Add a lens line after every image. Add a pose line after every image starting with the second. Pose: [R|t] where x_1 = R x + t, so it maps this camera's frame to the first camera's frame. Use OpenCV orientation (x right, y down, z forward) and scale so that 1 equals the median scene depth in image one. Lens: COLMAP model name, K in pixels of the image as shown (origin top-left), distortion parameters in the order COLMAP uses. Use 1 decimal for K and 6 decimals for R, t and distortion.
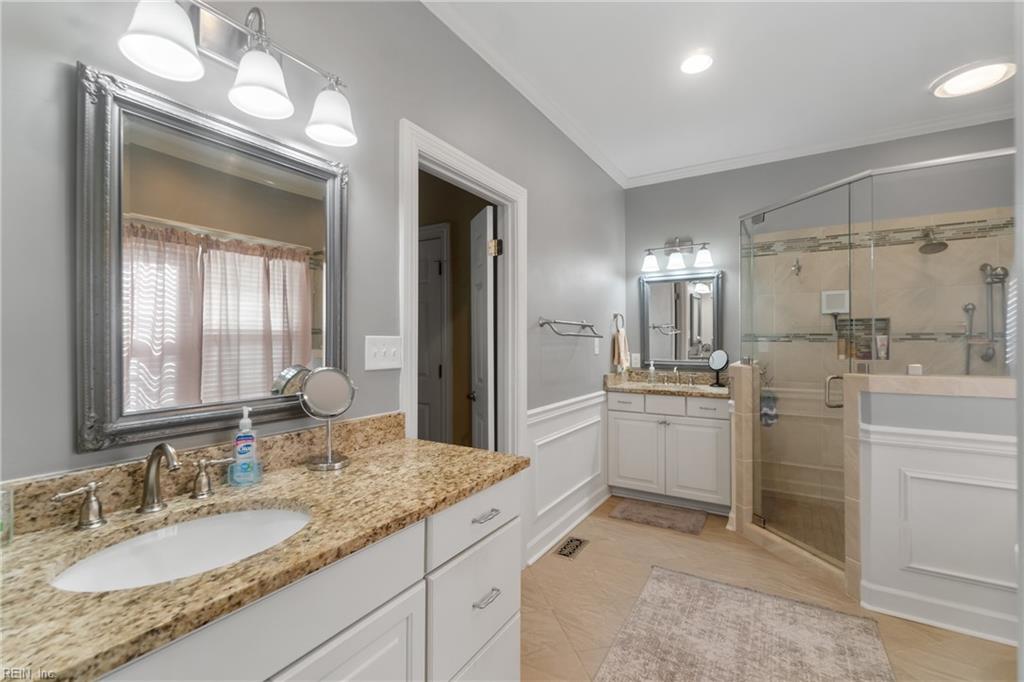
lens RADIAL K [[448.8, 0, 506.0], [0, 448.8, 334.4], [0, 0, 1]] dist [-0.005445, 0.001285]
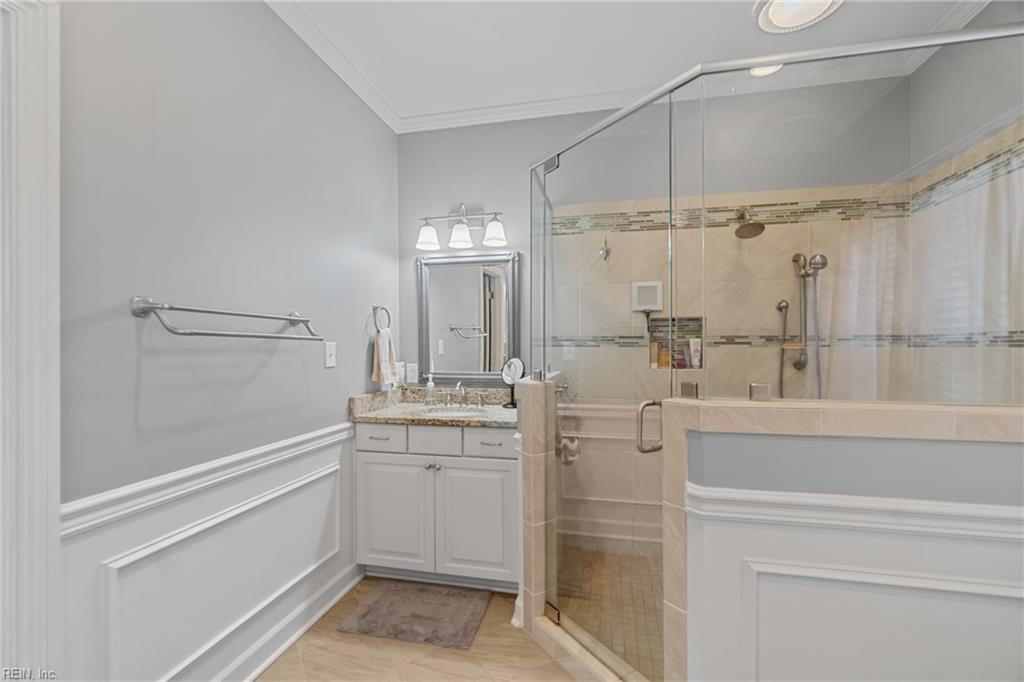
lens RADIAL K [[448.8, 0, 505.7], [0, 448.8, 337.7], [0, 0, 1]] dist [-0.005445, 0.001285]
pose [[0.942715, 0.004610, 0.333568, 0.244623], [-0.003673, 0.999987, -0.003441, 0.004251], [-0.333580, 0.002019, 0.942720, 0.347397]]
